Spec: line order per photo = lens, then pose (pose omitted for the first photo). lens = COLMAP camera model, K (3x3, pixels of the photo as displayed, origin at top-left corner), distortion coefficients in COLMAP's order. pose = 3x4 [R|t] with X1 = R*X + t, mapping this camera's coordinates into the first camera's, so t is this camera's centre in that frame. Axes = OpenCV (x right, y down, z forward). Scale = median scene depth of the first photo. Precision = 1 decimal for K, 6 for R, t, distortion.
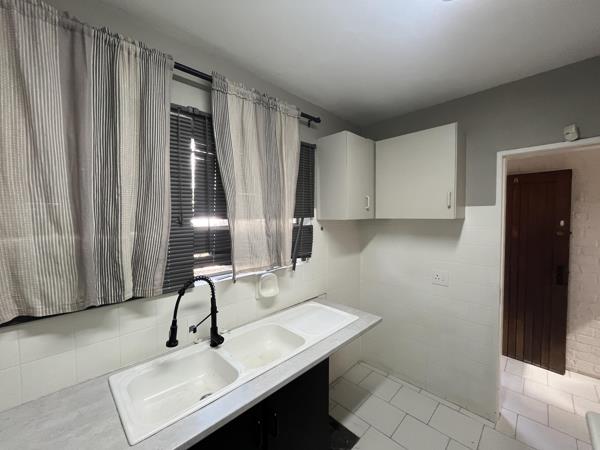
lens RADIAL K [[242.1, 0, 299.0], [0, 242.1, 225.3], [0, 0, 1]] dist [-0.001138, -0.001053]
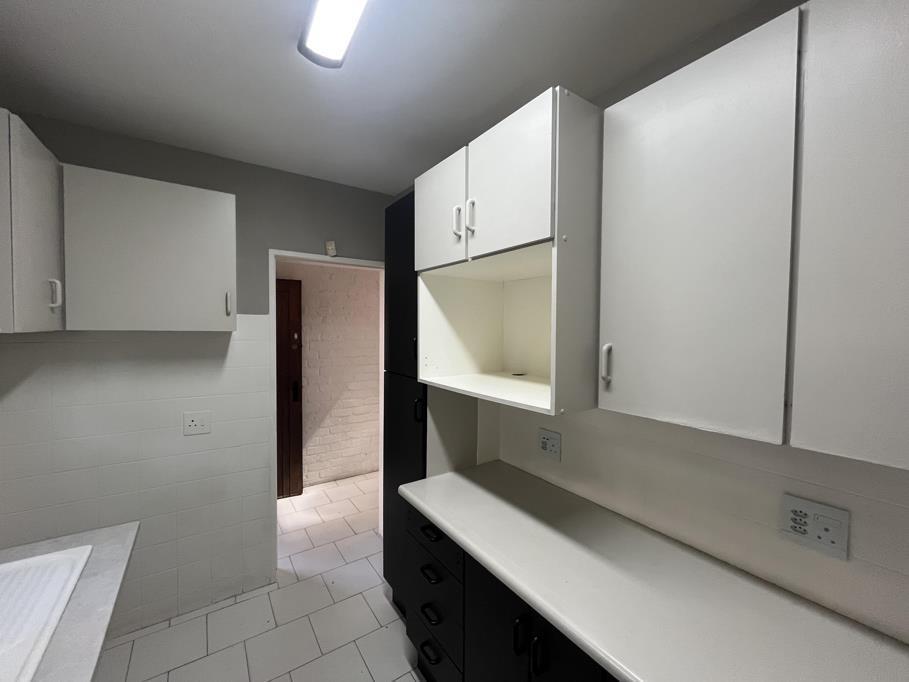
lens RADIAL K [[366.8, 0, 450.6], [0, 366.8, 342.1], [0, 0, 1]] dist [-0.001138, -0.001053]
pose [[0.183608, -0.026562, 0.982641, -0.266546], [0.024371, 0.999451, 0.022463, -0.004159], [-0.982697, 0.019824, 0.184154, 0.172326]]
